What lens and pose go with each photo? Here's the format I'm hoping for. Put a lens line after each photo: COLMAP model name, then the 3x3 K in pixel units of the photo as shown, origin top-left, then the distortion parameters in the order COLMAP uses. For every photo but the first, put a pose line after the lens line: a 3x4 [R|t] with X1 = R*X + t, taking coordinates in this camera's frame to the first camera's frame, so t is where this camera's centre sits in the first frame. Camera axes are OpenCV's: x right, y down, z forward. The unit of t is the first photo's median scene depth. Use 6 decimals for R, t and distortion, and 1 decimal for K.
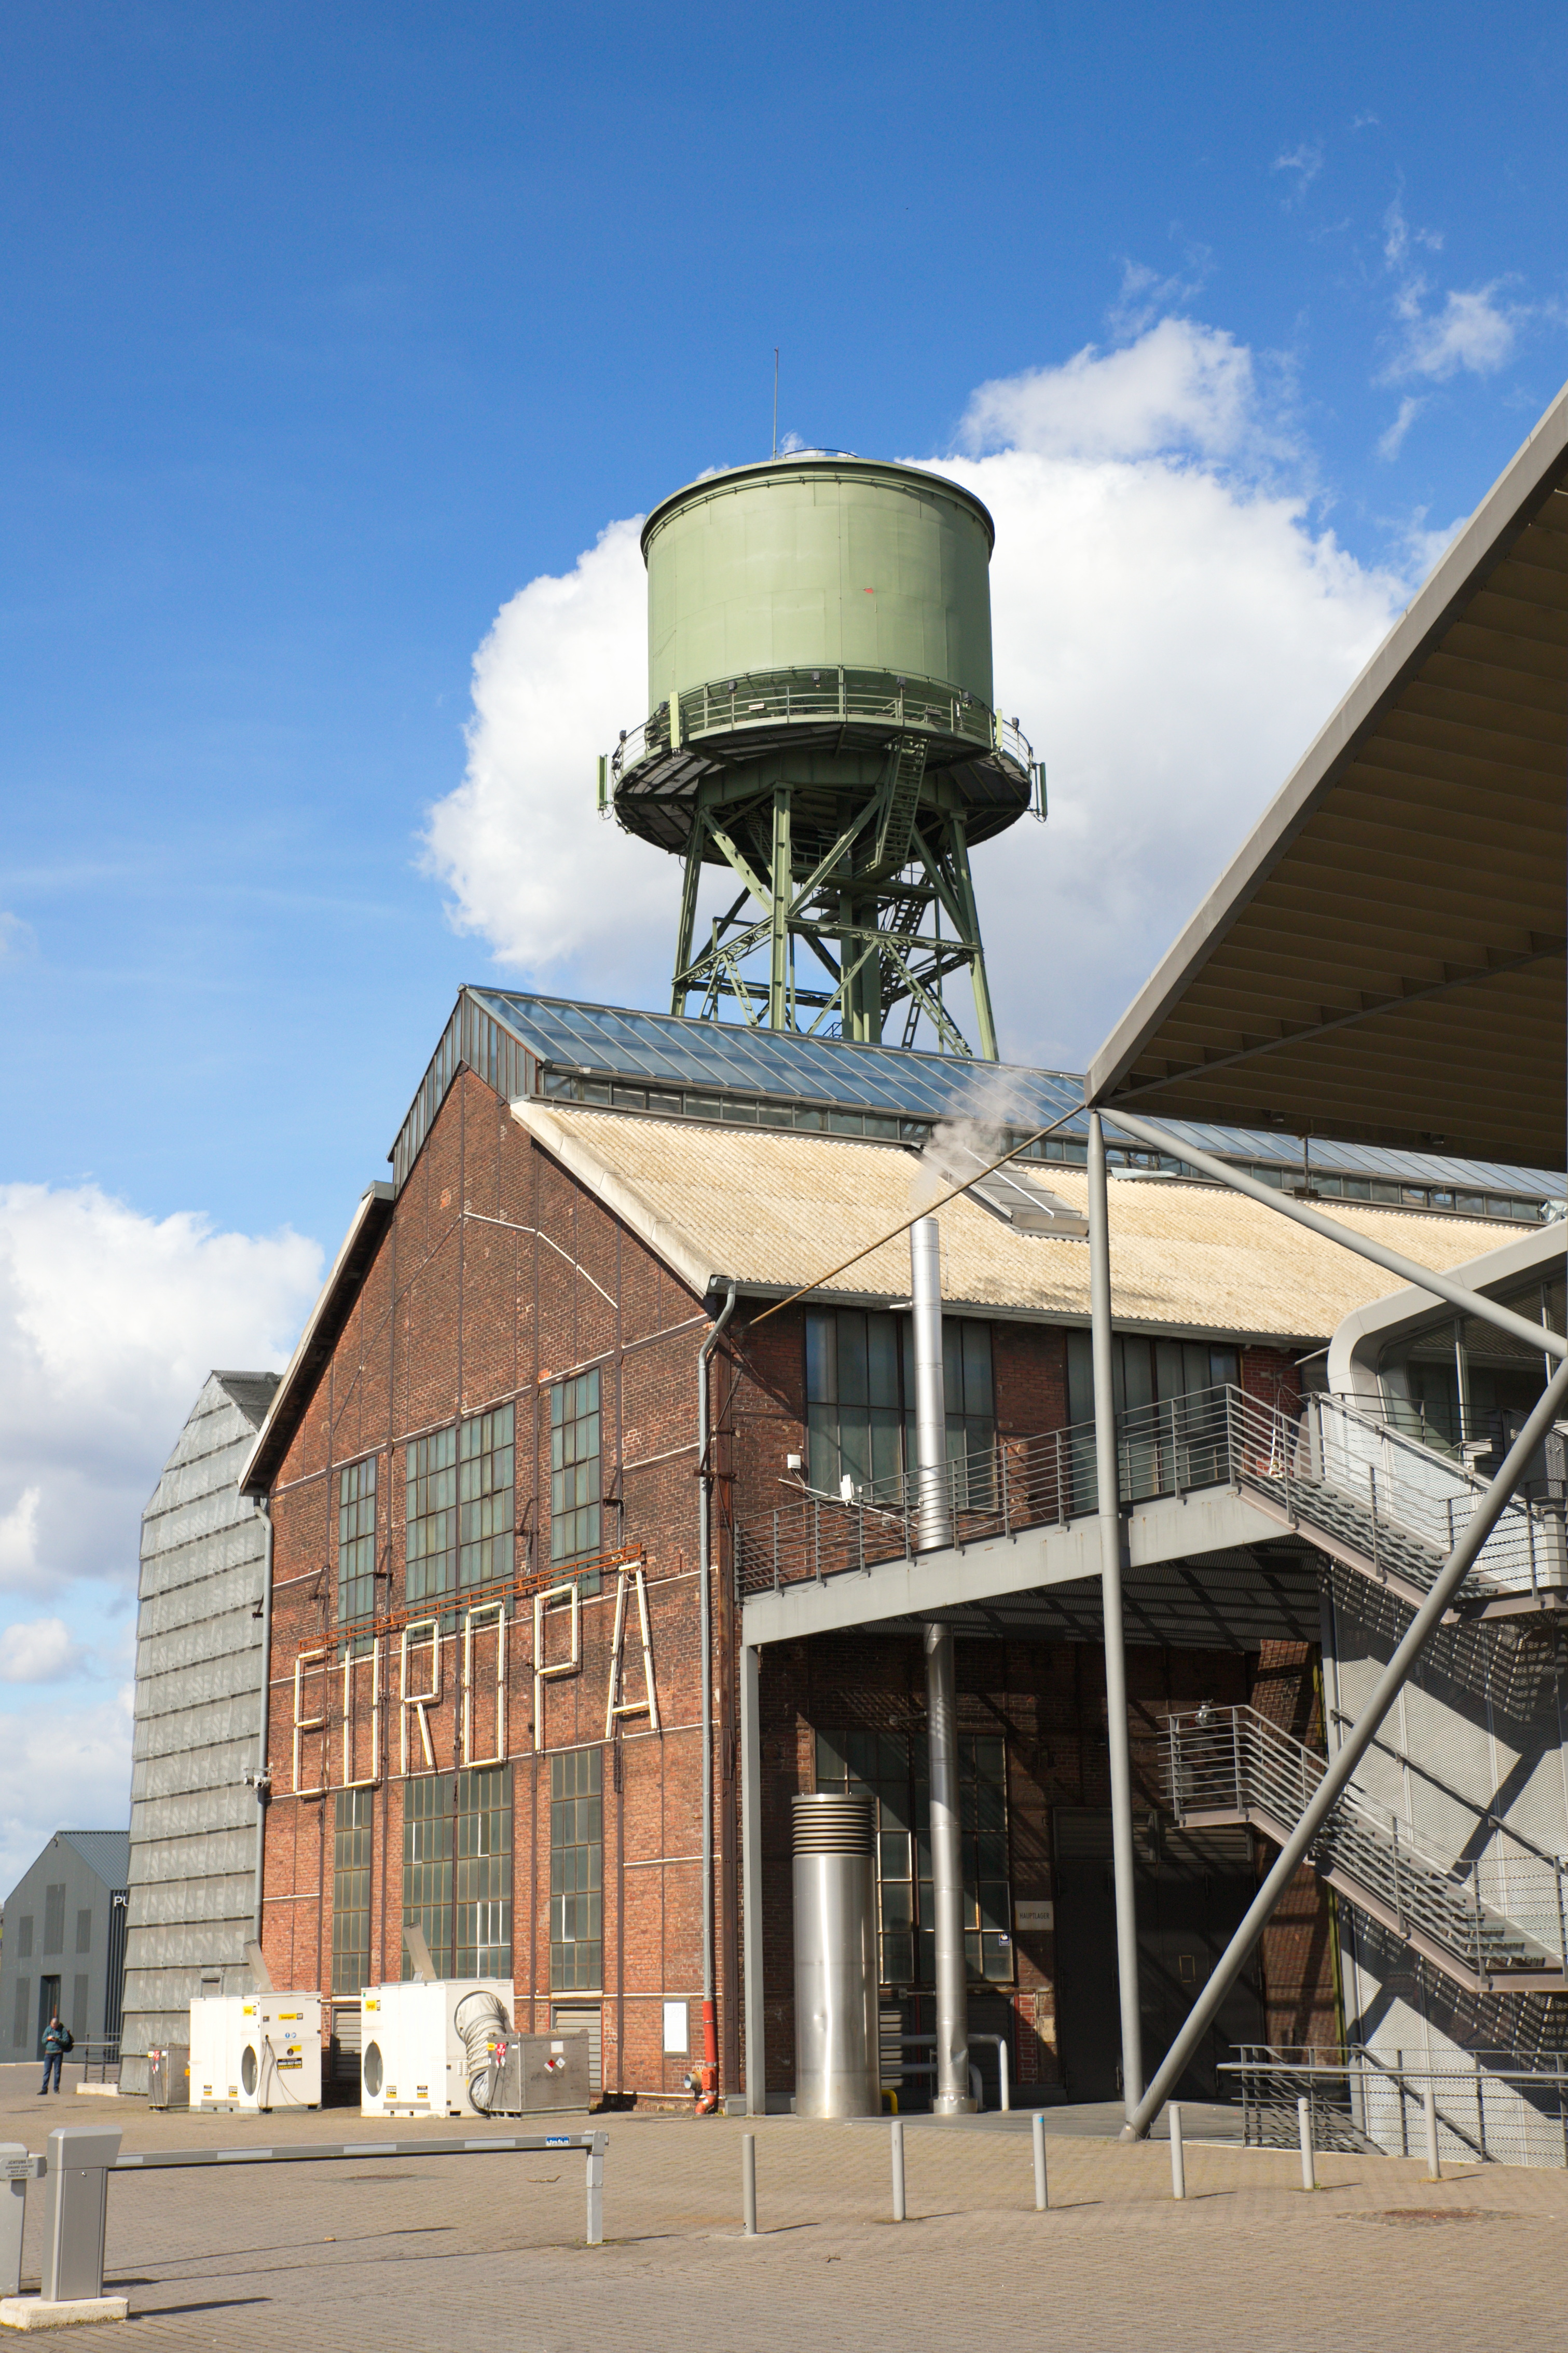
lens RADIAL K [[3063.5, 0, 786.9], [0, 3063.5, 1287.8], [0, 0, 1]] dist [0.080756, -0.005455]
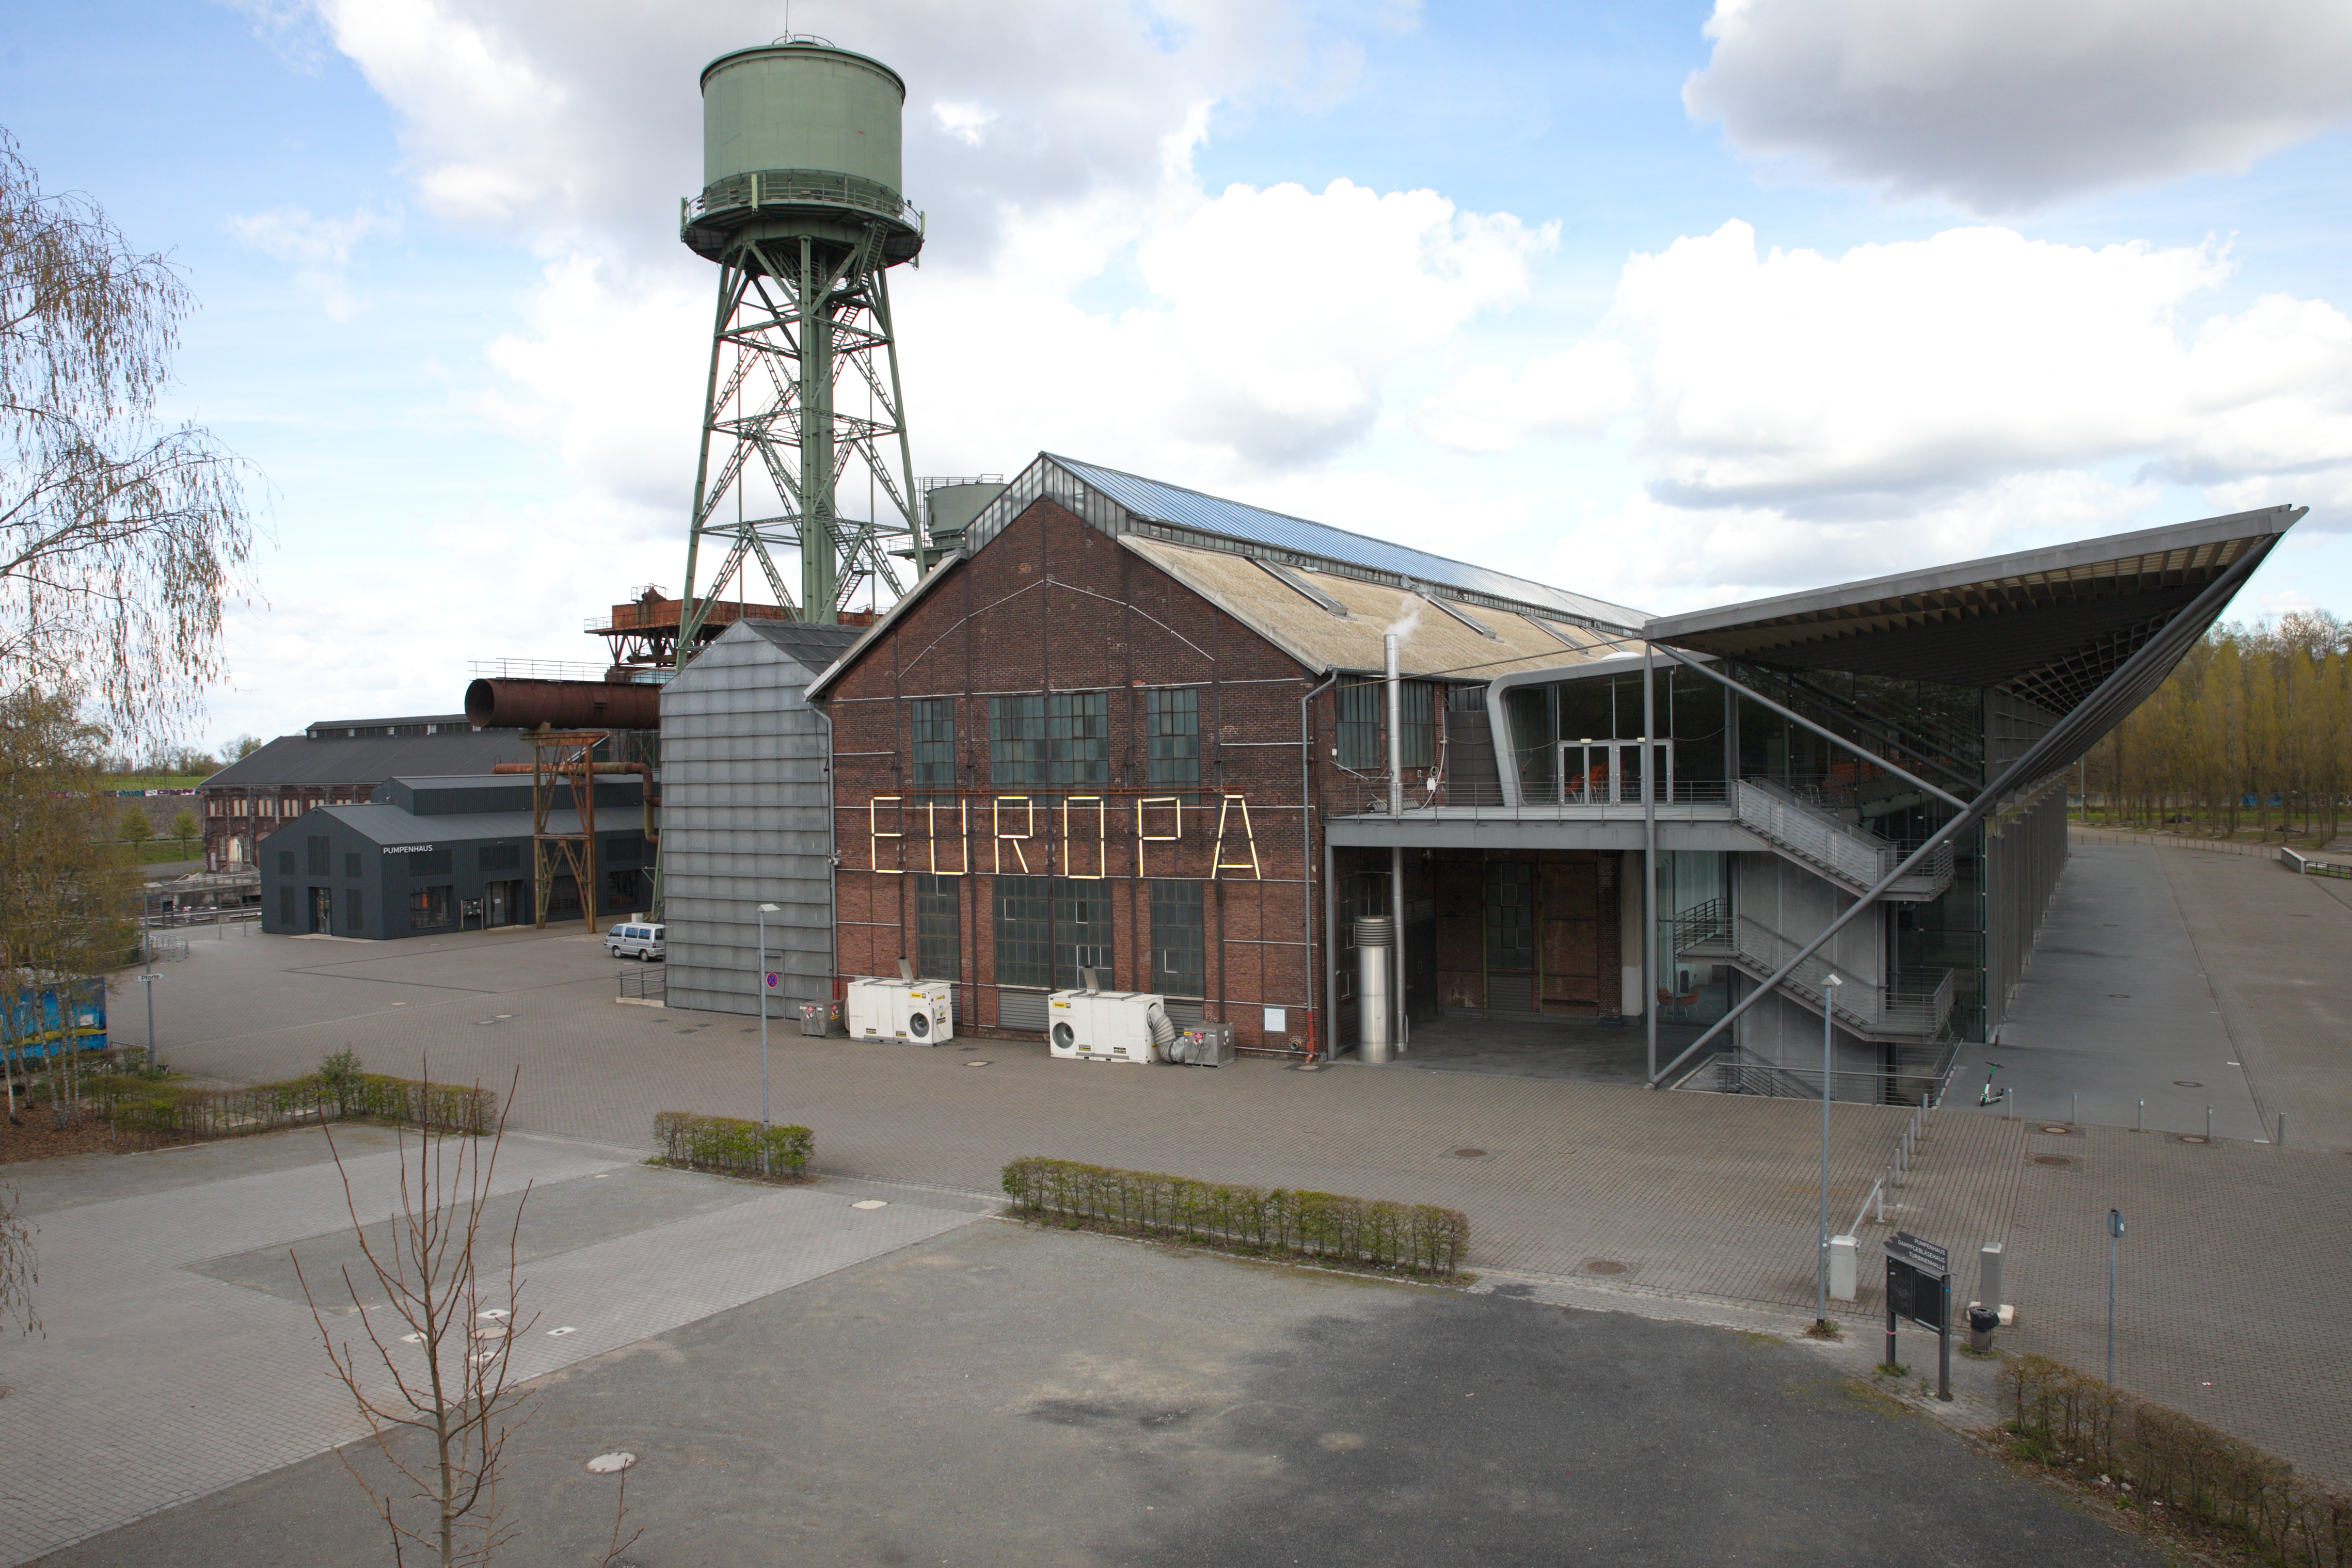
lens RADIAL K [[1614.0, 0, 1176.0], [0, 1614.0, 784.0], [0, 0, 1]] dist [-0.105141, 0.001485]
pose [[0.878823, 0.001045, 0.477146, -0.499346], [-0.101810, 0.977380, 0.185375, -0.092321], [-0.466159, -0.211490, 0.859050, 0.096970]]
